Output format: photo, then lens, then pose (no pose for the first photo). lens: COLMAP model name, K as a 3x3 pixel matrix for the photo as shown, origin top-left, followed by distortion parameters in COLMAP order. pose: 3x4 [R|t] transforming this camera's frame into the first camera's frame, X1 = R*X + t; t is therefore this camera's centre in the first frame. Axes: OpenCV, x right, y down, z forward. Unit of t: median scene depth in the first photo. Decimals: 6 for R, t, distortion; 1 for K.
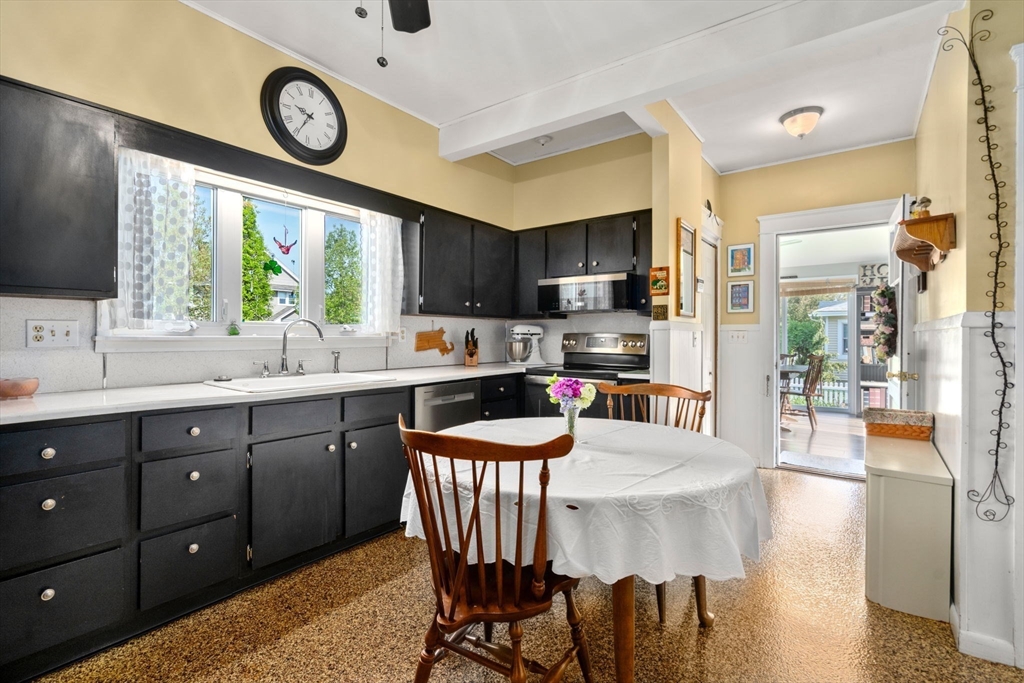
lens RADIAL K [[471.3, 0, 515.0], [0, 471.3, 336.6], [0, 0, 1]] dist [-0.005631, 0.000447]
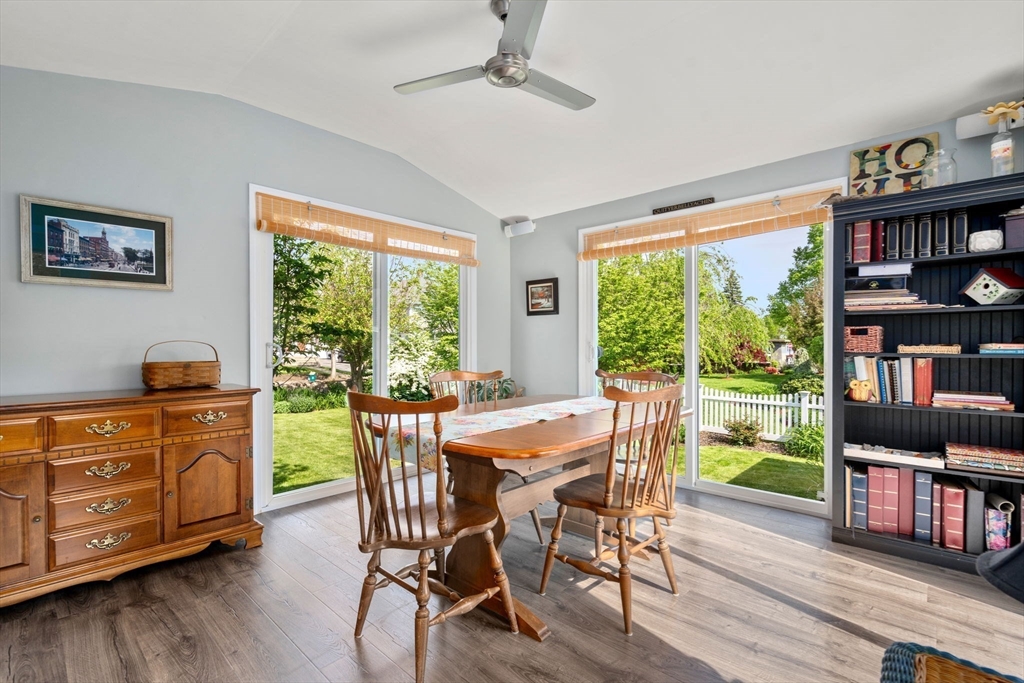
lens RADIAL K [[471.3, 0, 508.0], [0, 471.3, 347.6], [0, 0, 1]] dist [-0.005631, 0.000447]
pose [[0.992677, -0.008661, -0.120489, 0.485562], [0.010257, 0.999868, 0.012632, 0.006179], [0.120364, -0.013775, 0.992634, 0.559743]]
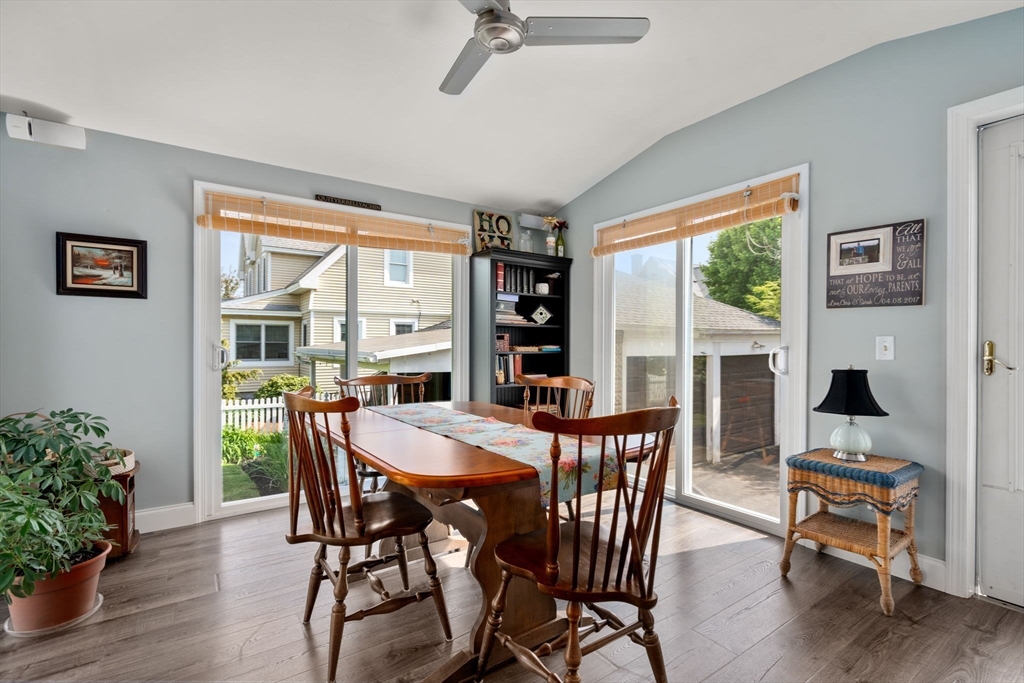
lens RADIAL K [[471.3, 0, 514.7], [0, 471.3, 337.1], [0, 0, 1]] dist [-0.005631, 0.000447]
pose [[0.315814, 0.007535, 0.948791, 0.211058], [-0.001752, 0.999971, -0.007358, 0.004842], [-0.948820, 0.000661, 0.315818, 0.766942]]
